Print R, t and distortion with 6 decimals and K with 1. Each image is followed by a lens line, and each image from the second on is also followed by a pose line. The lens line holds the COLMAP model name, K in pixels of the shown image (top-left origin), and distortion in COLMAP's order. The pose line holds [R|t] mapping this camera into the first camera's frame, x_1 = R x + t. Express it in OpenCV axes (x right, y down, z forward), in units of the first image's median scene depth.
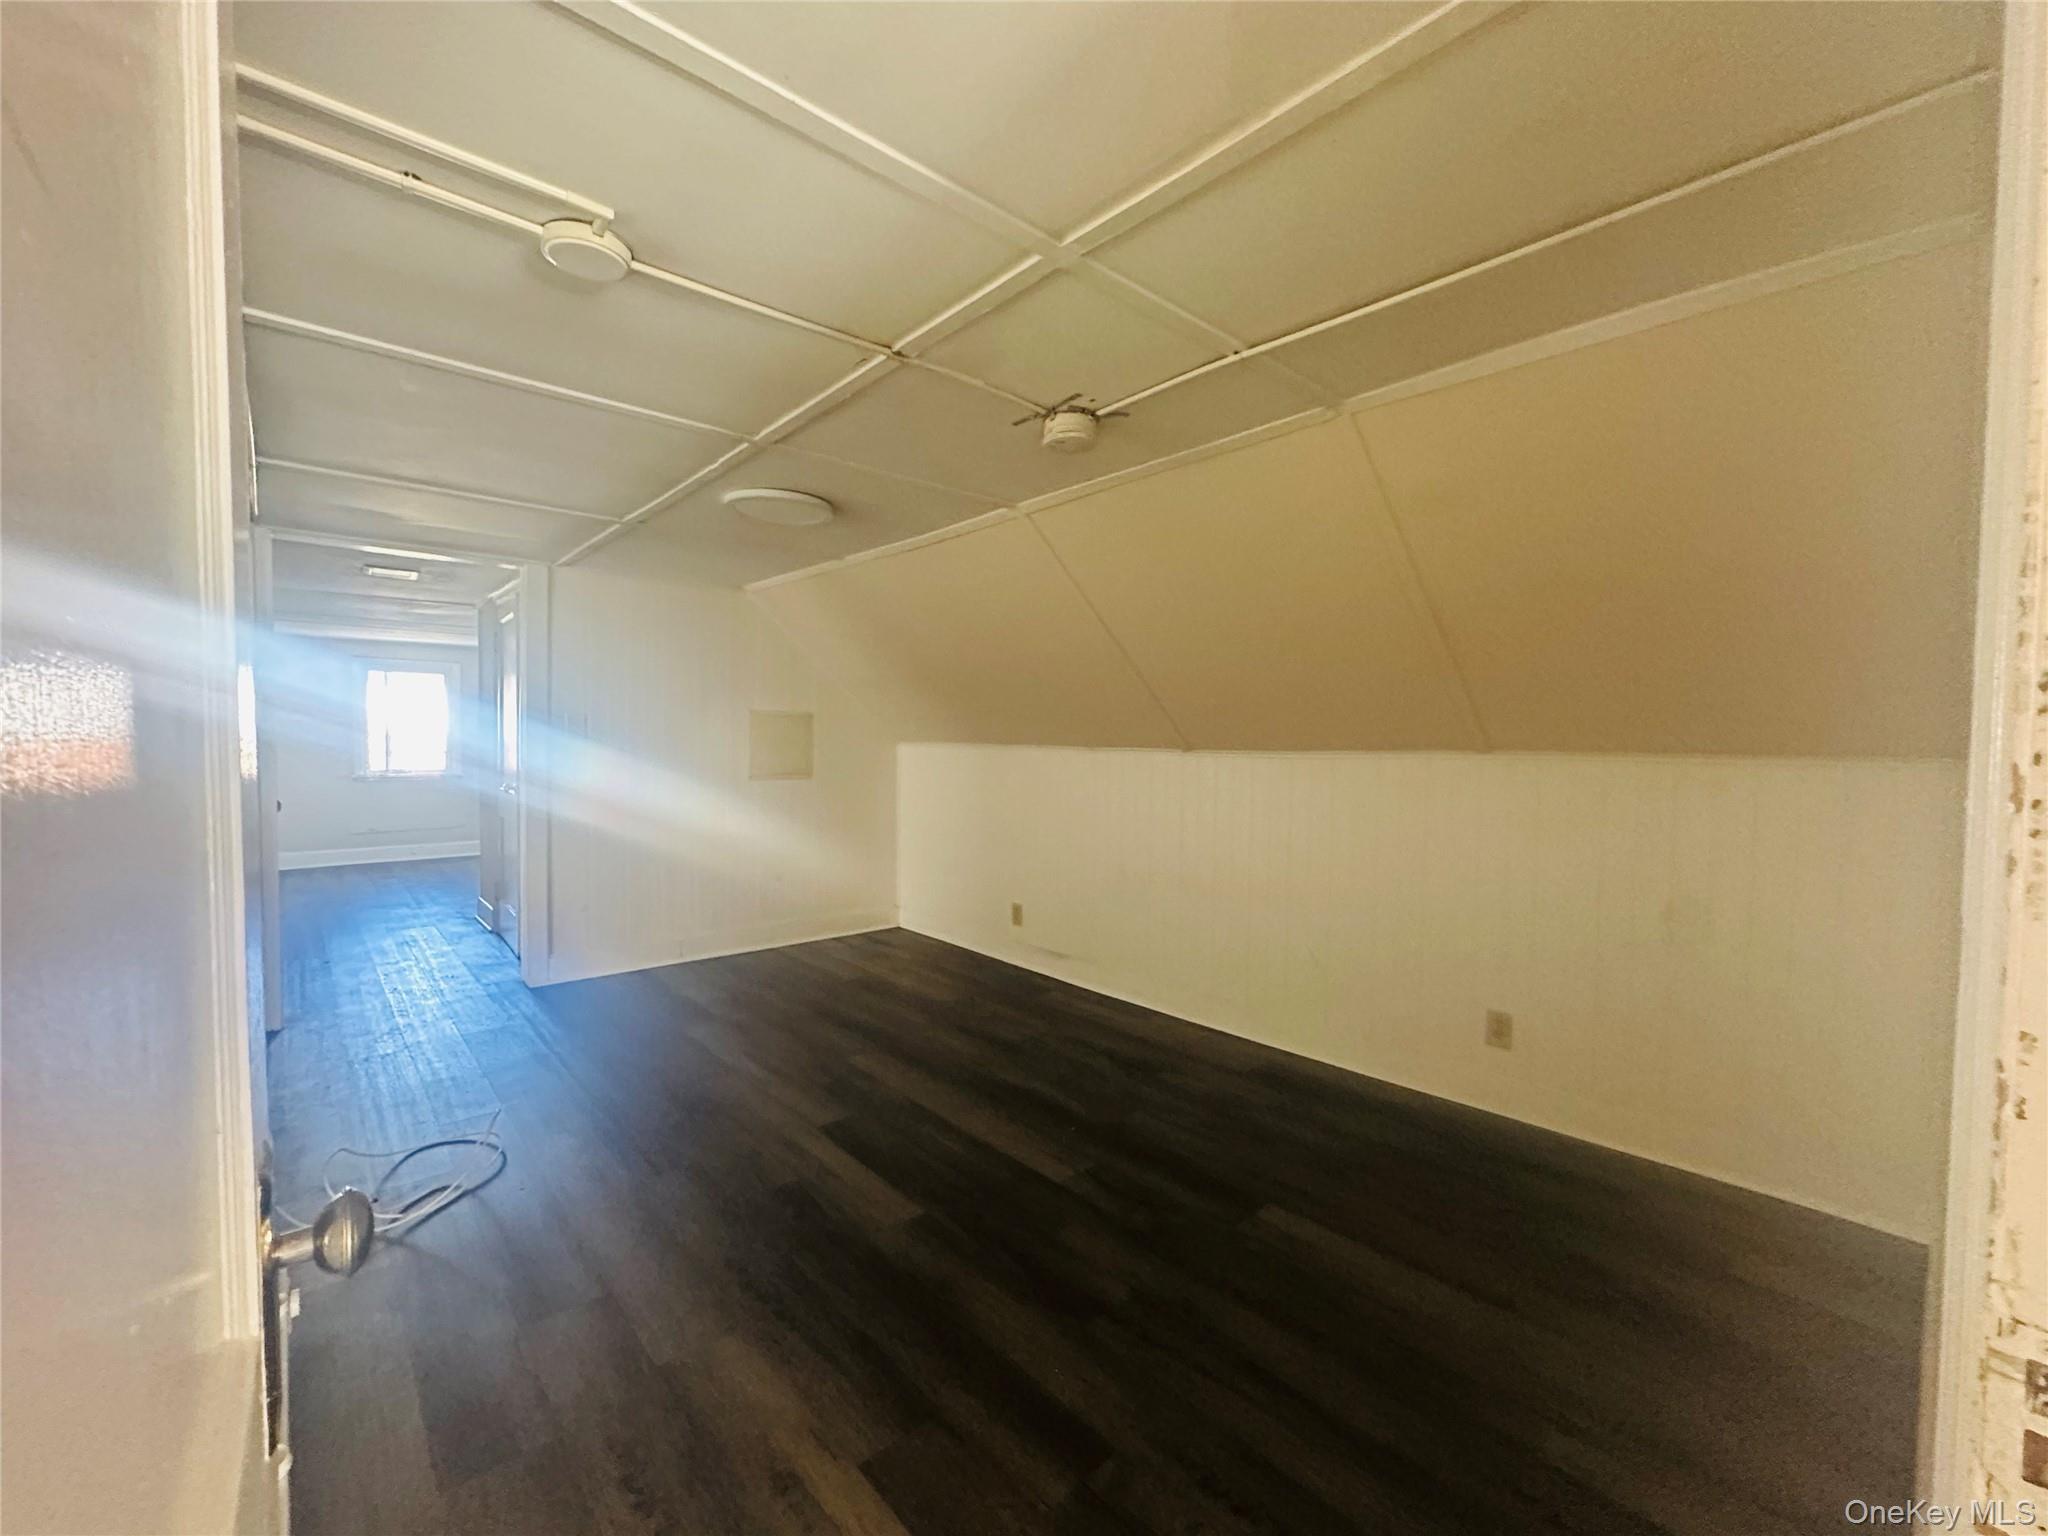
lens RADIAL K [[828.4, 0, 1024.0], [0, 828.4, 768.0], [0, 0, 1]] dist [0.001308, -0.000005]
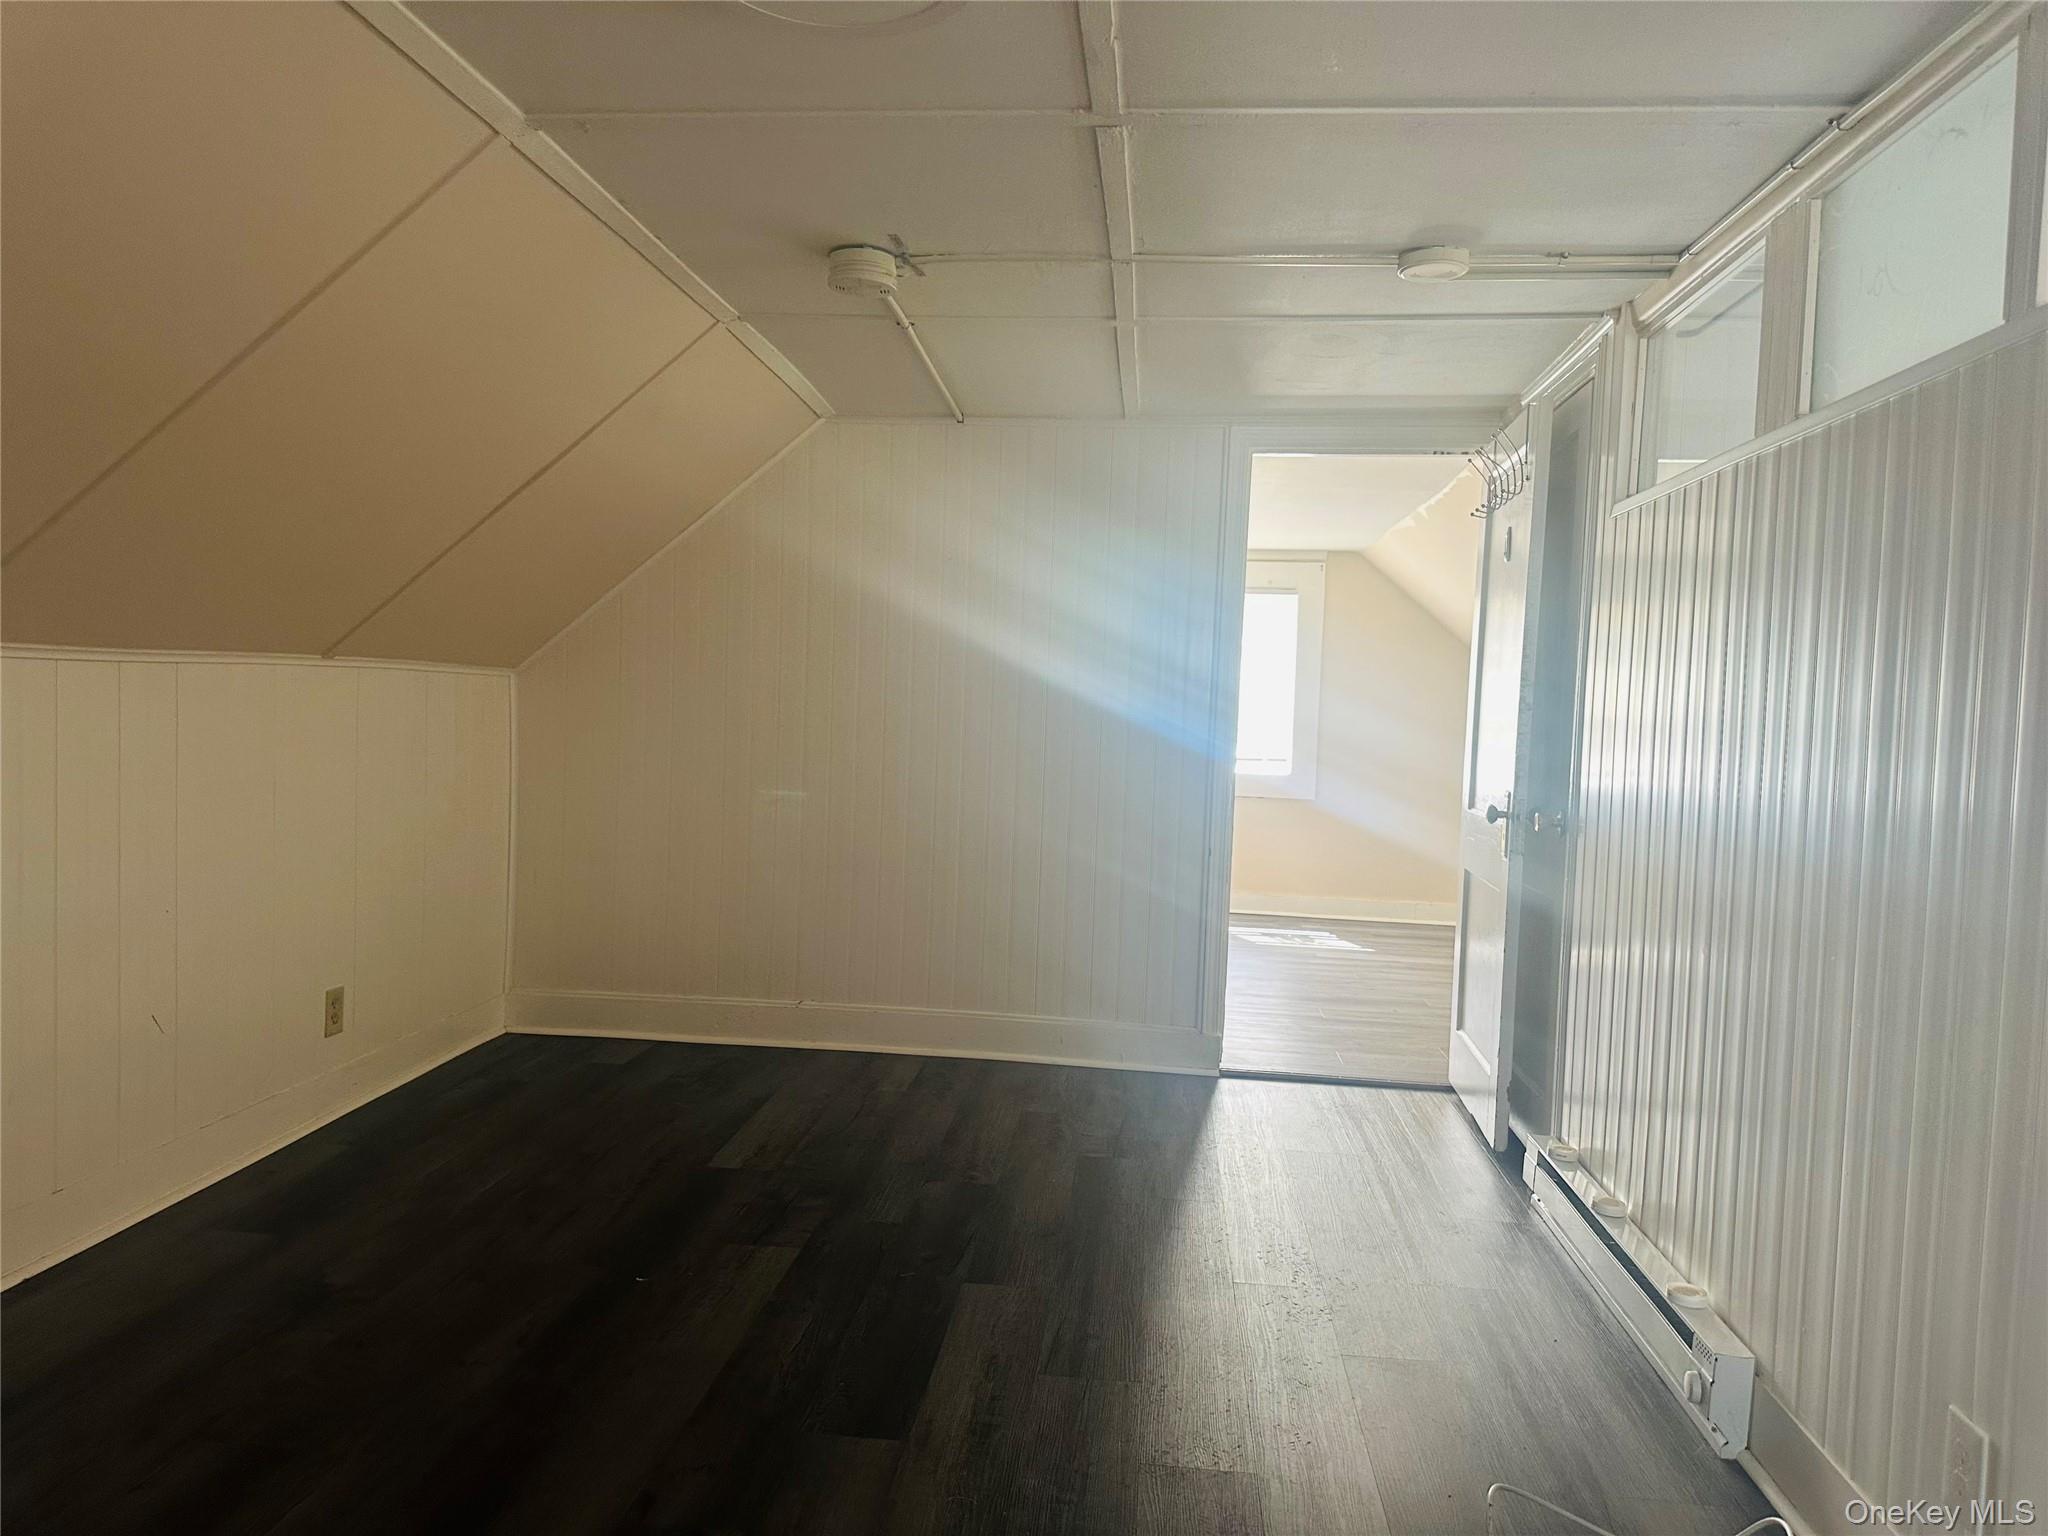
lens RADIAL K [[1434.8, 0, 1018.5], [0, 1434.8, 784.0], [0, 0, 1]] dist [0.082334, -0.110104]
pose [[-0.678298, -0.074994, 0.730949, -0.596693], [-0.018808, 0.996224, 0.084758, -0.019218], [-0.734546, 0.043744, -0.677148, 1.010363]]
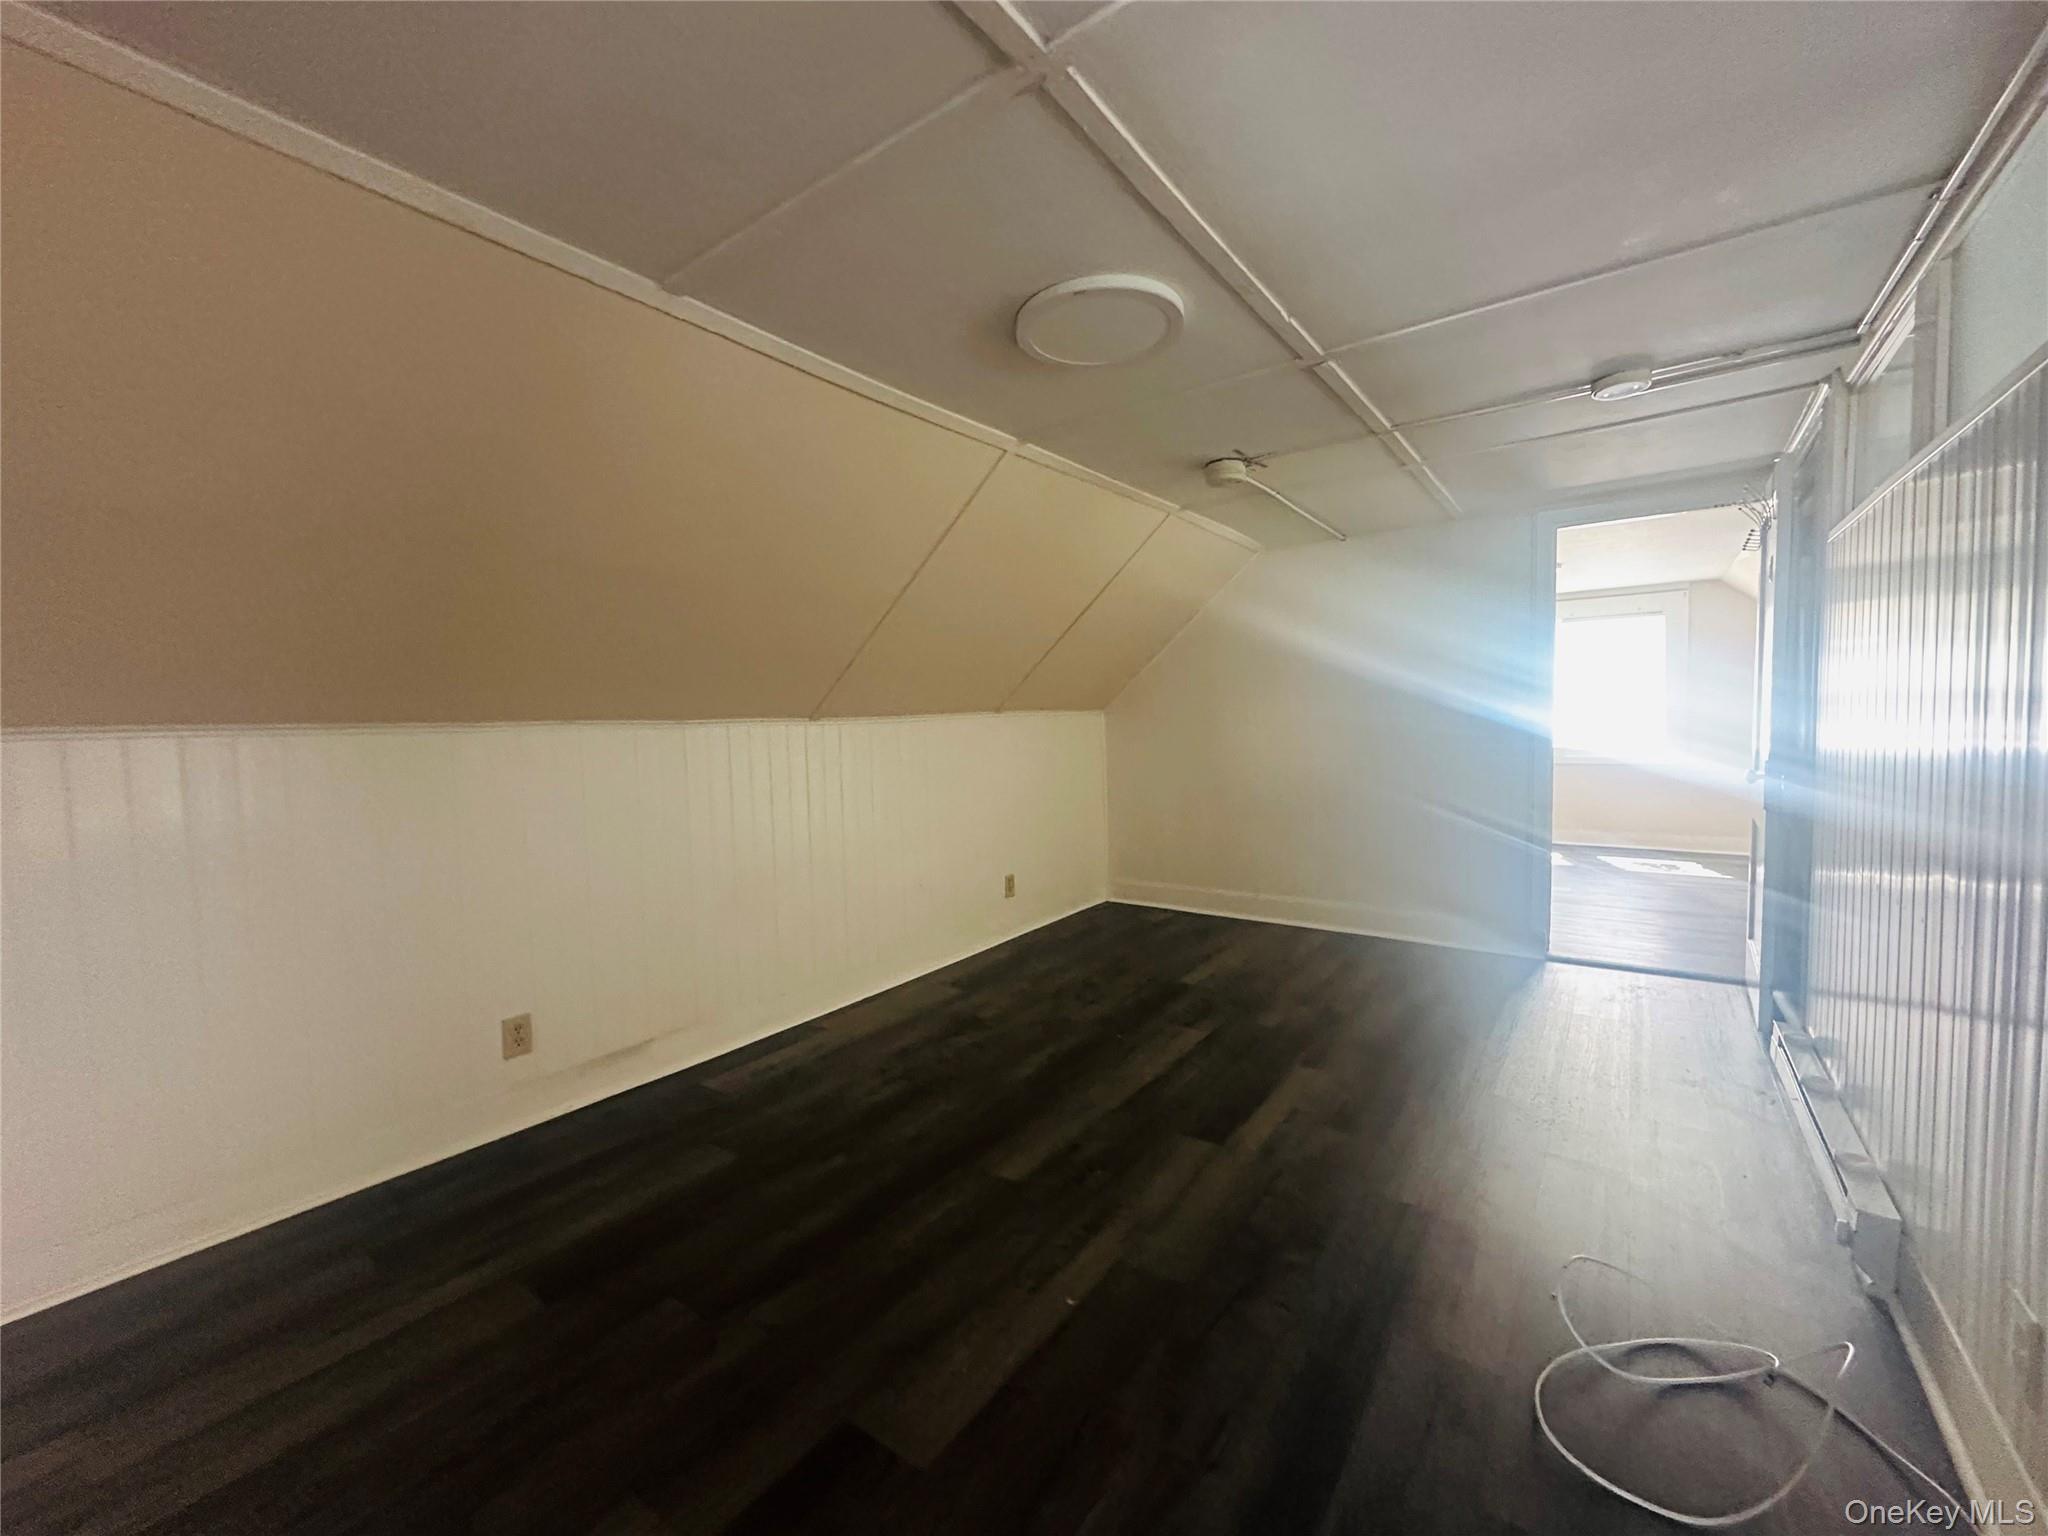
lens RADIAL K [[828.4, 0, 1024.0], [0, 828.4, 768.0], [0, 0, 1]] dist [0.001308, -0.000005]
pose [[-0.209914, -0.065211, 0.975543, -0.680483], [0.056303, 0.995311, 0.078648, -0.023791], [-0.976097, 0.071435, -0.205258, 0.897384]]
